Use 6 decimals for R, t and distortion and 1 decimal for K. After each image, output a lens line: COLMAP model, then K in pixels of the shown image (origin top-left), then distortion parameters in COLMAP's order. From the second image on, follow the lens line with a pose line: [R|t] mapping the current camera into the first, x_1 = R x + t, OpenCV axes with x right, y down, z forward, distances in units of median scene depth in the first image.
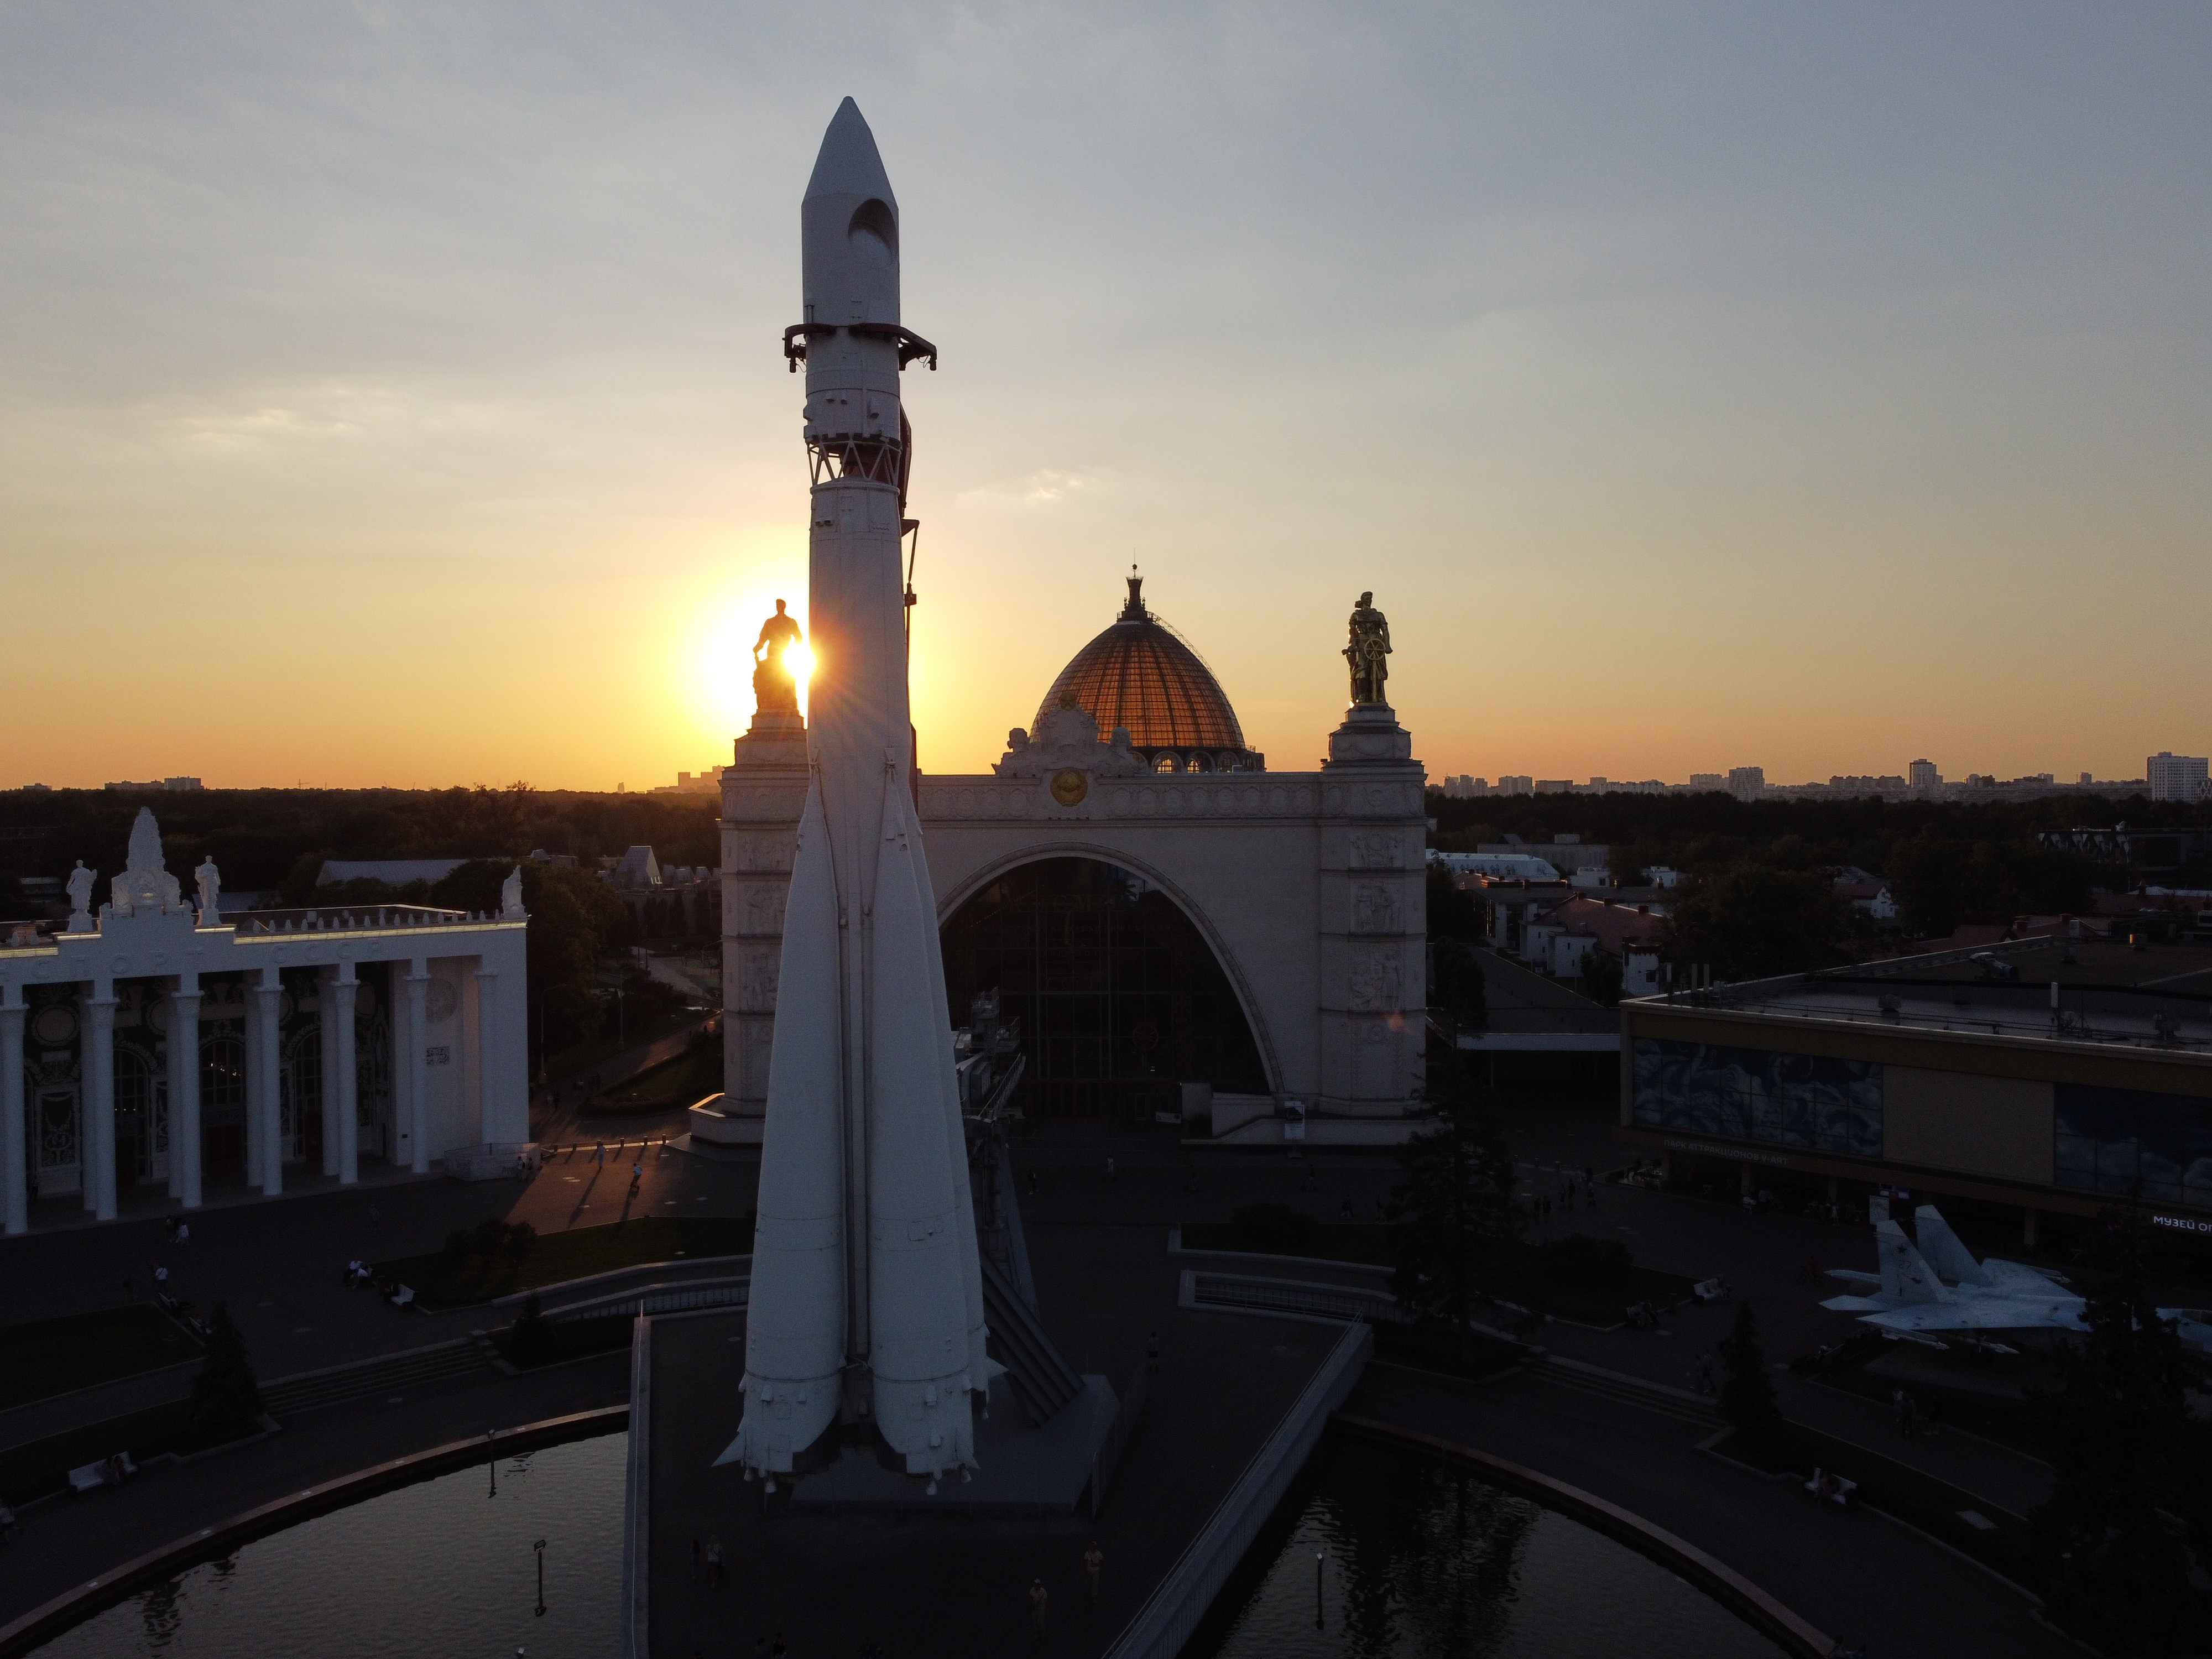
lens RADIAL K [[1675.5, 0, 1098.1], [0, 1675.5, 833.5], [0, 0, 1]] dist [0.003121, -0.003647]
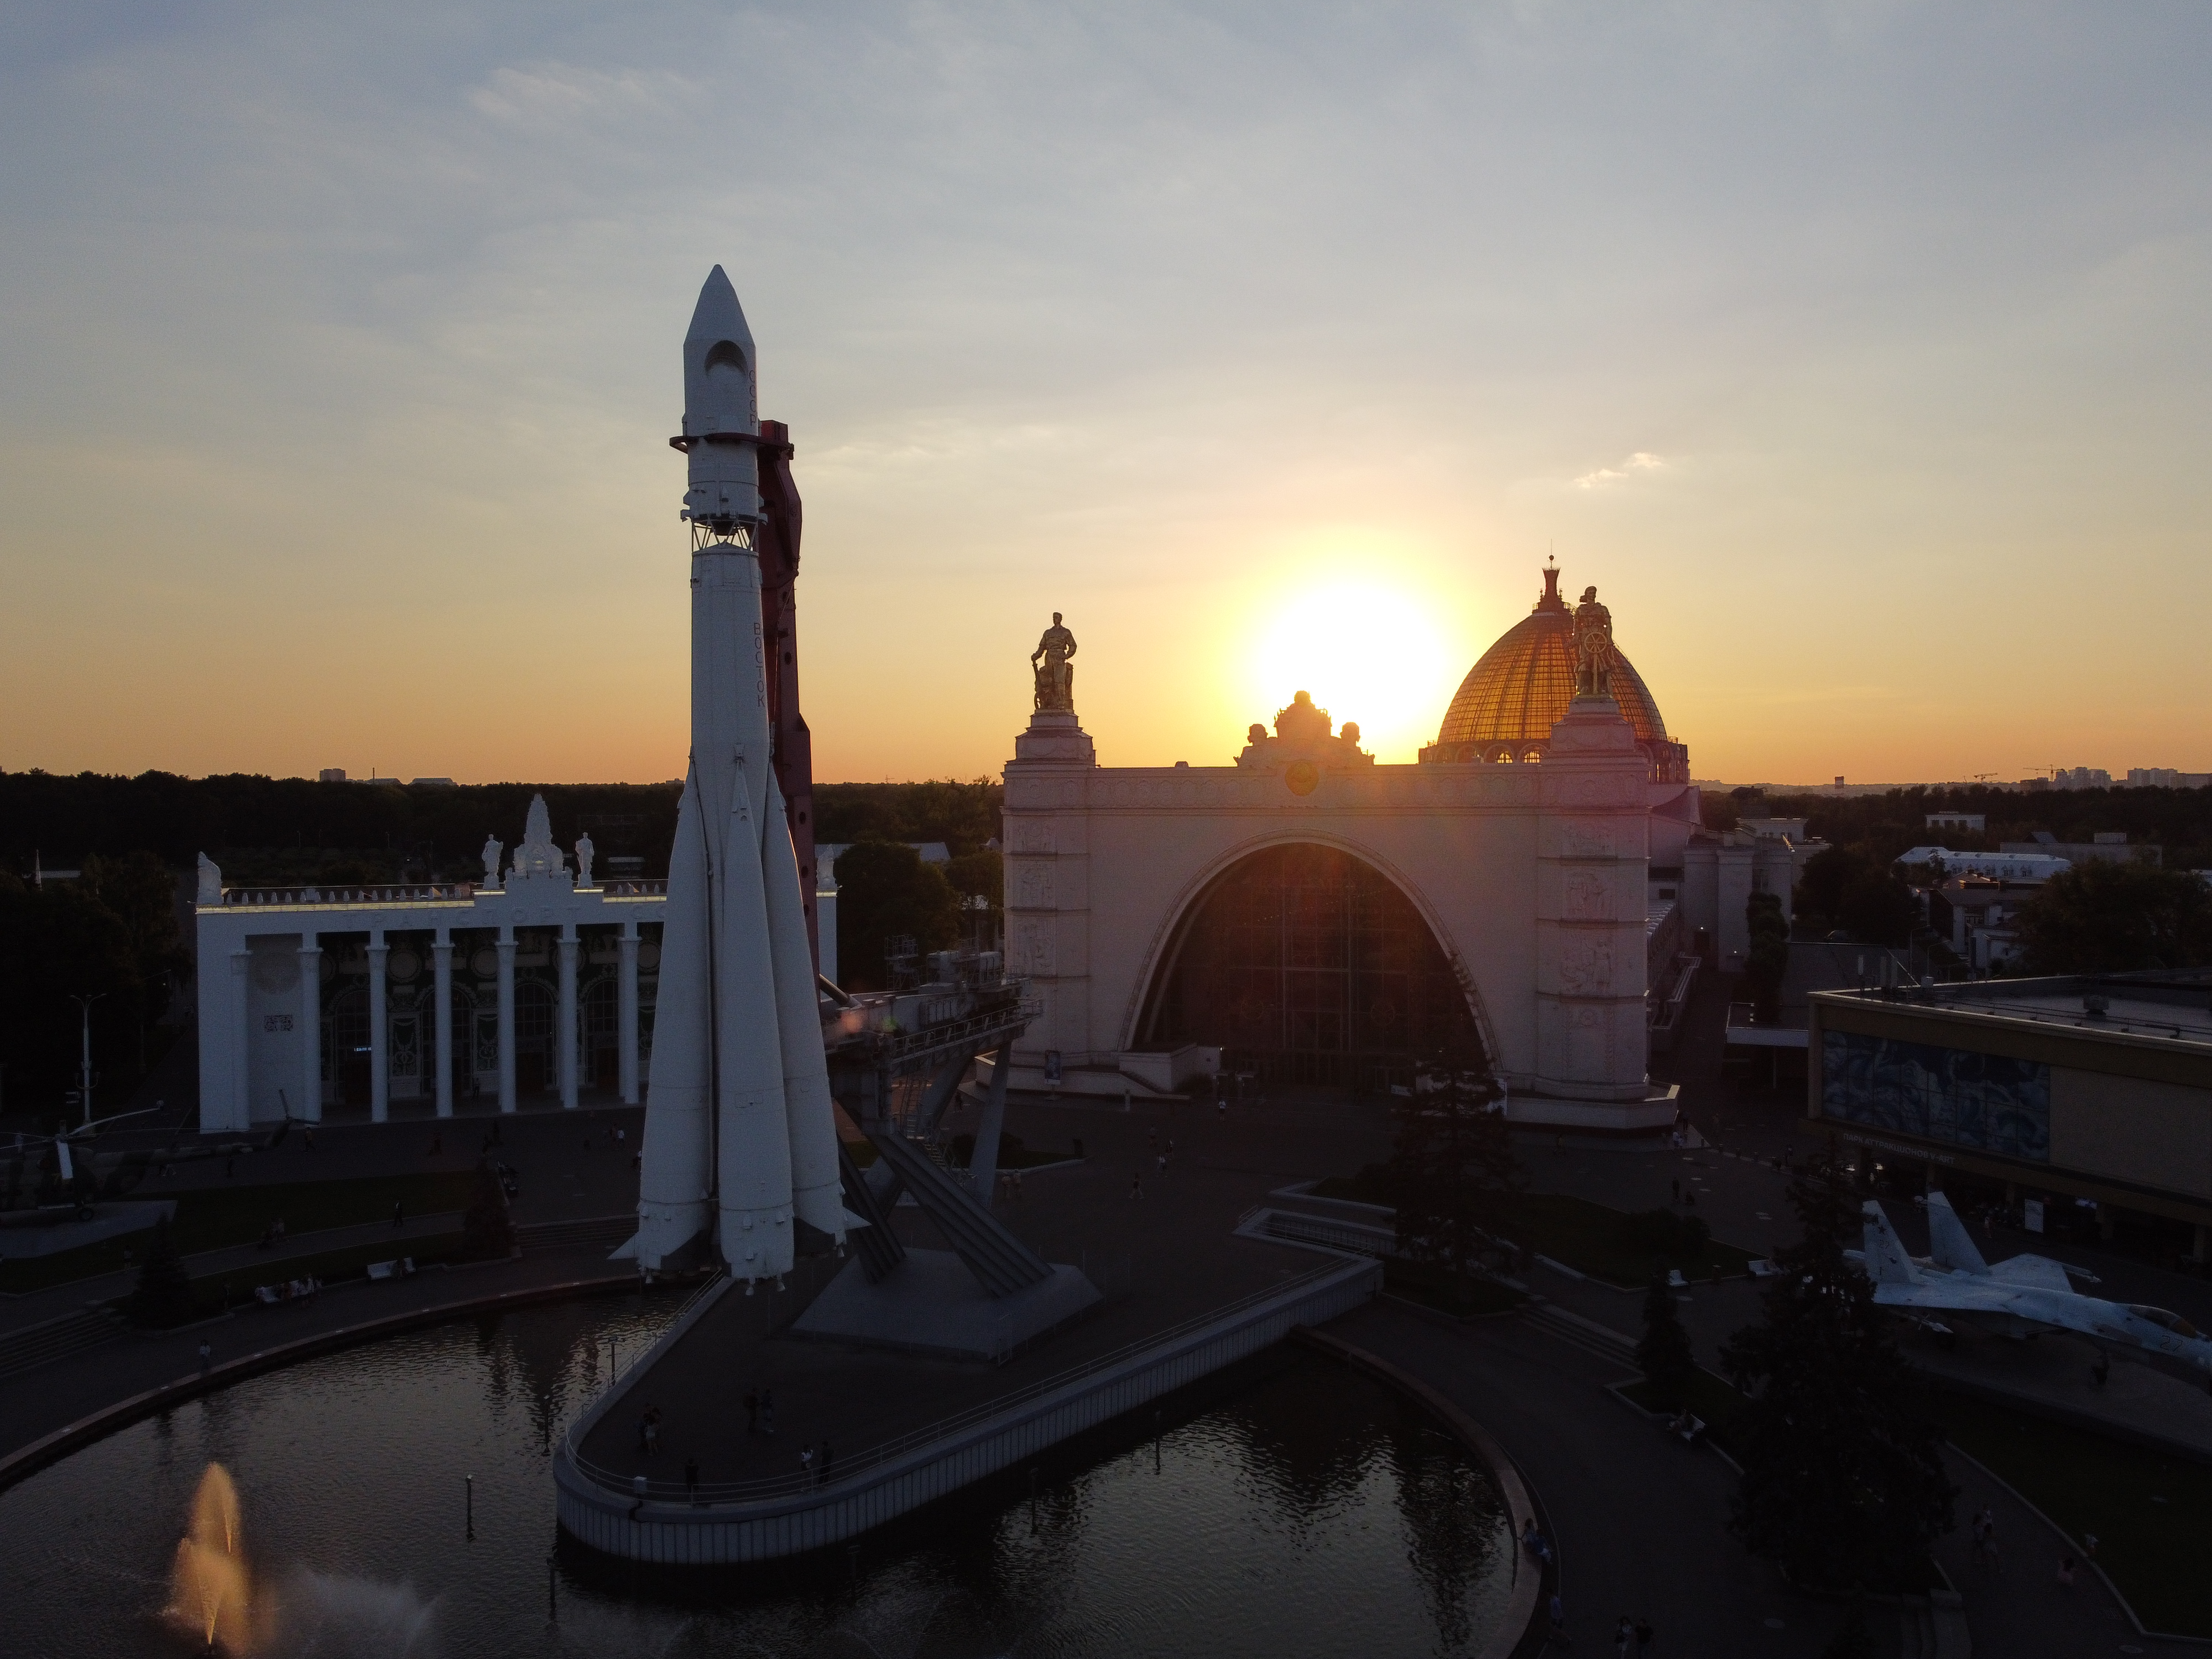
lens RADIAL K [[1675.5, 0, 1098.1], [0, 1675.5, 833.5], [0, 0, 1]] dist [0.003121, -0.003647]
pose [[0.947946, 0.009224, -0.318298, 0.236858], [-0.008173, 0.999956, 0.004635, 0.004928], [0.318326, -0.001793, 0.947979, -0.077066]]
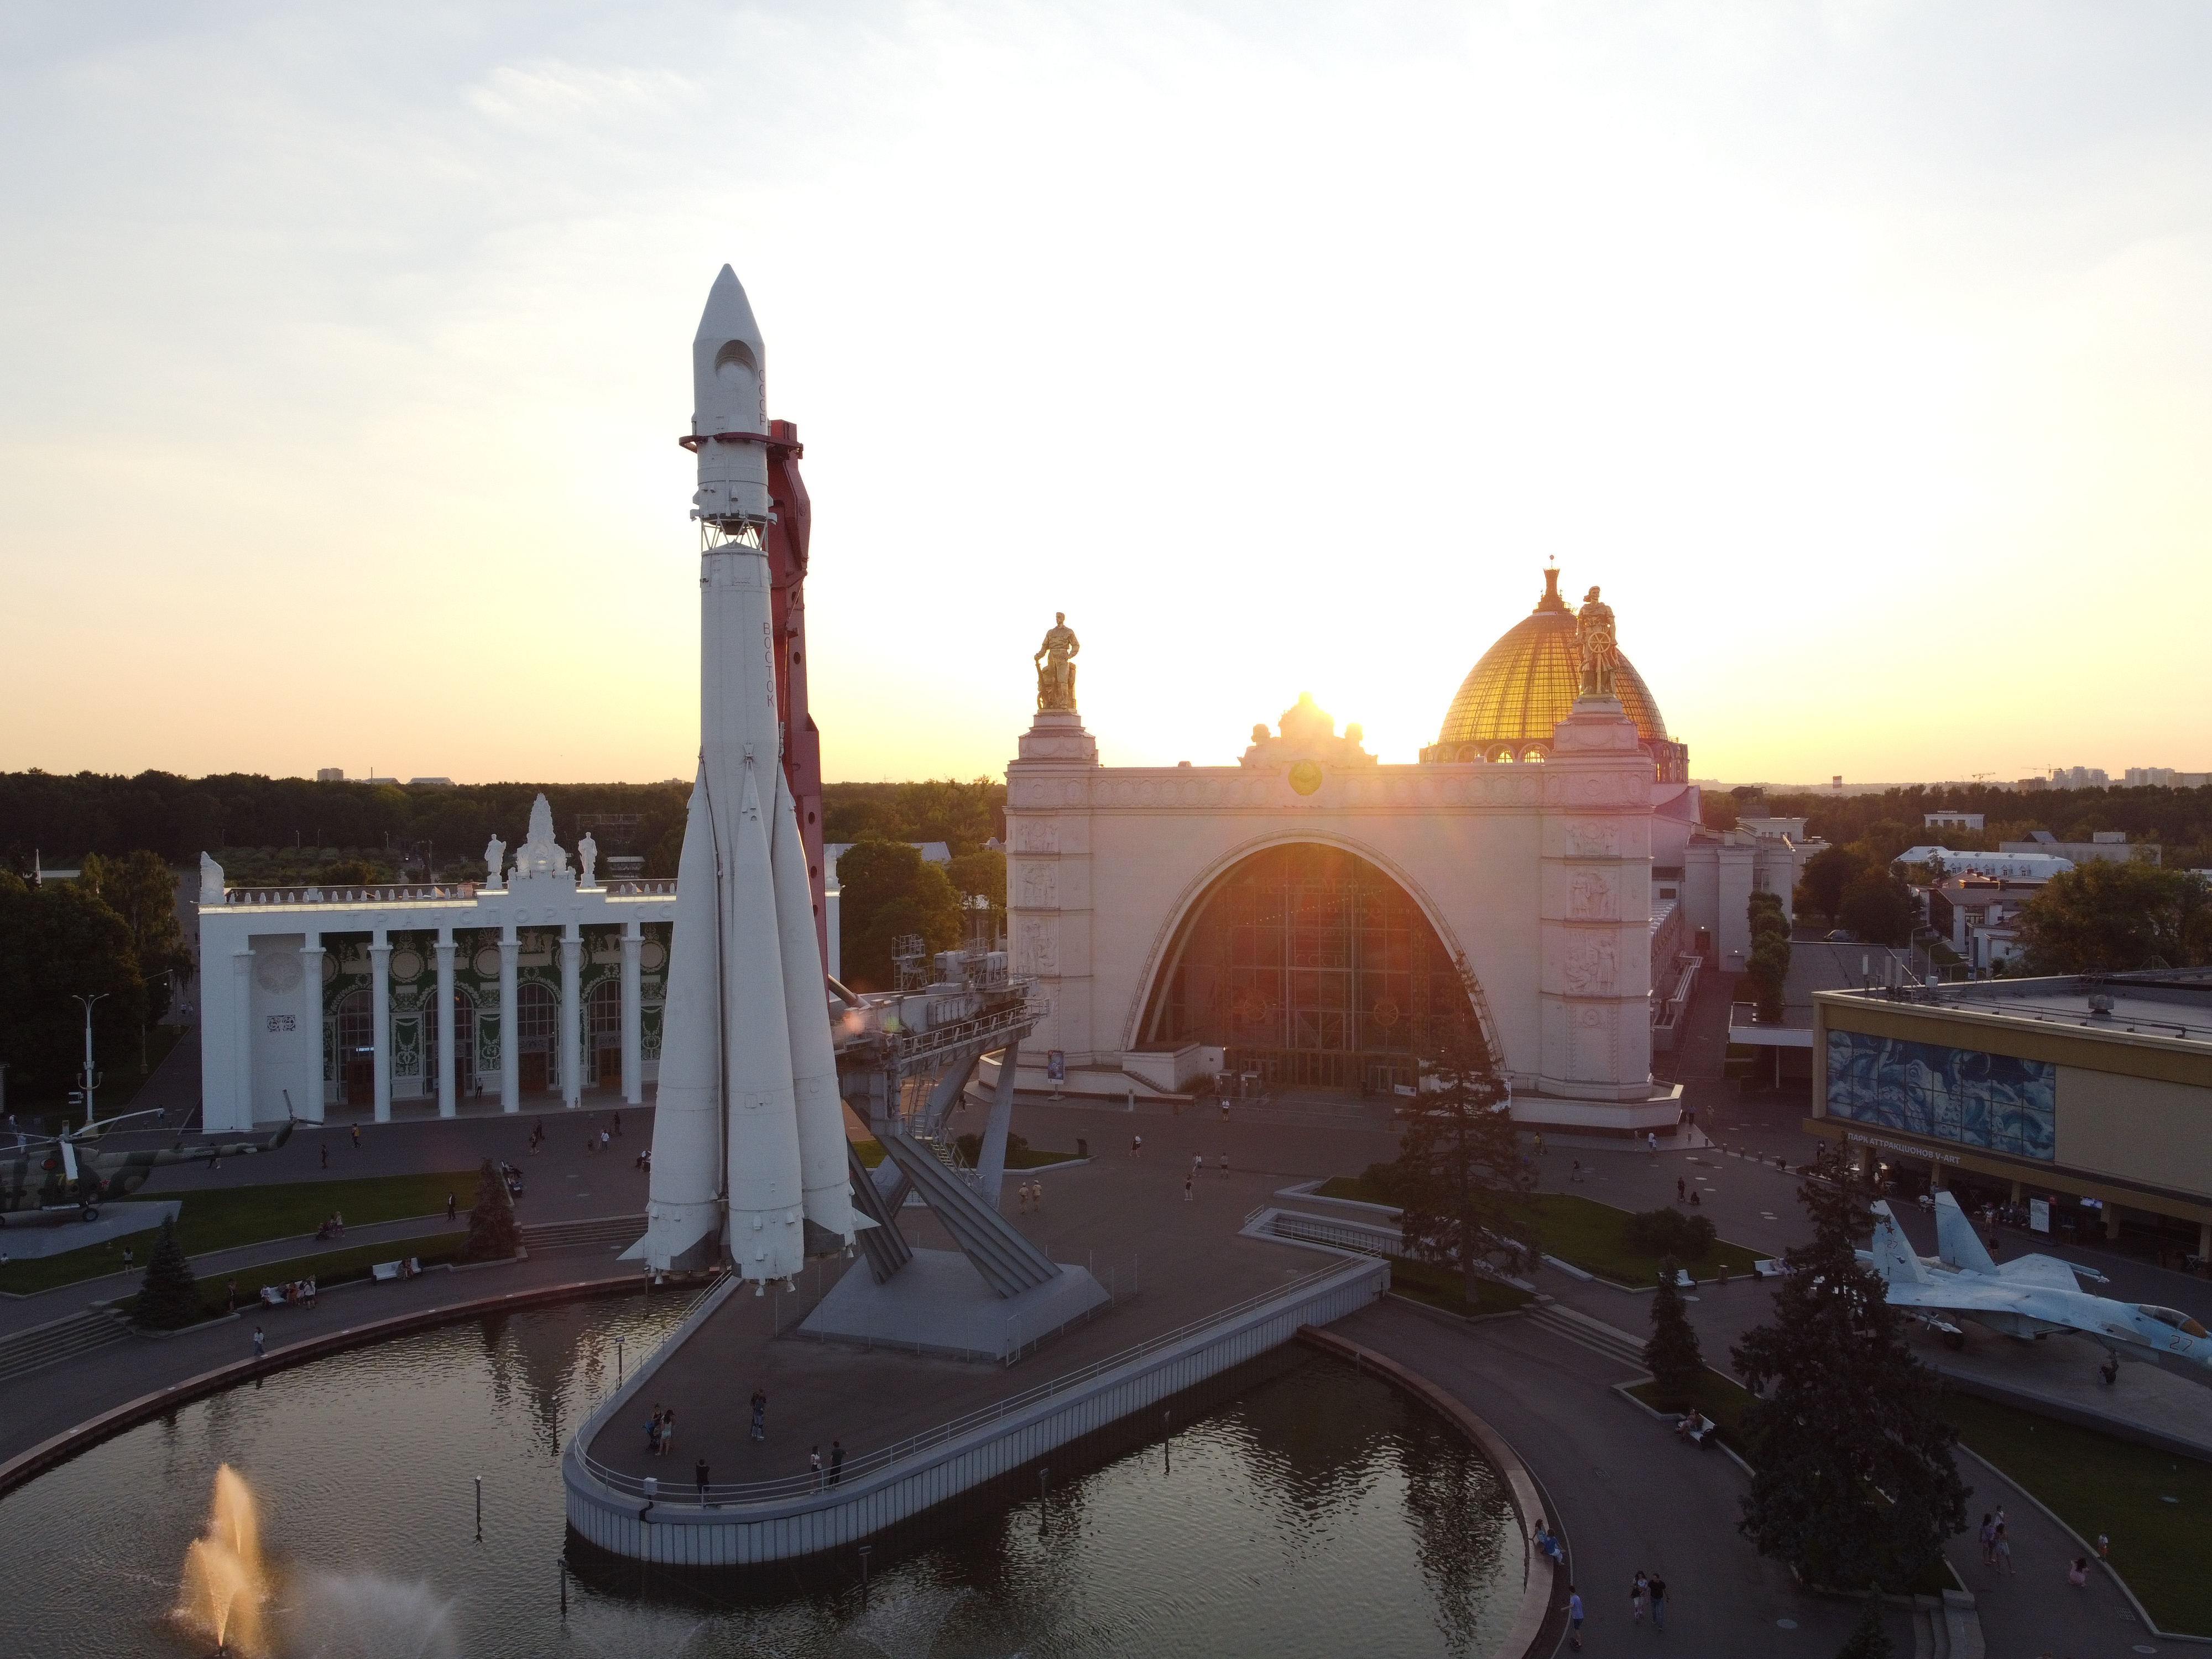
lens RADIAL K [[1675.5, 0, 1098.1], [0, 1675.5, 833.5], [0, 0, 1]] dist [0.003121, -0.003647]
pose [[0.948324, 0.009257, -0.317169, 0.232872], [-0.008119, 0.999955, 0.004908, 0.004783], [0.317200, -0.002079, 0.948356, -0.077750]]
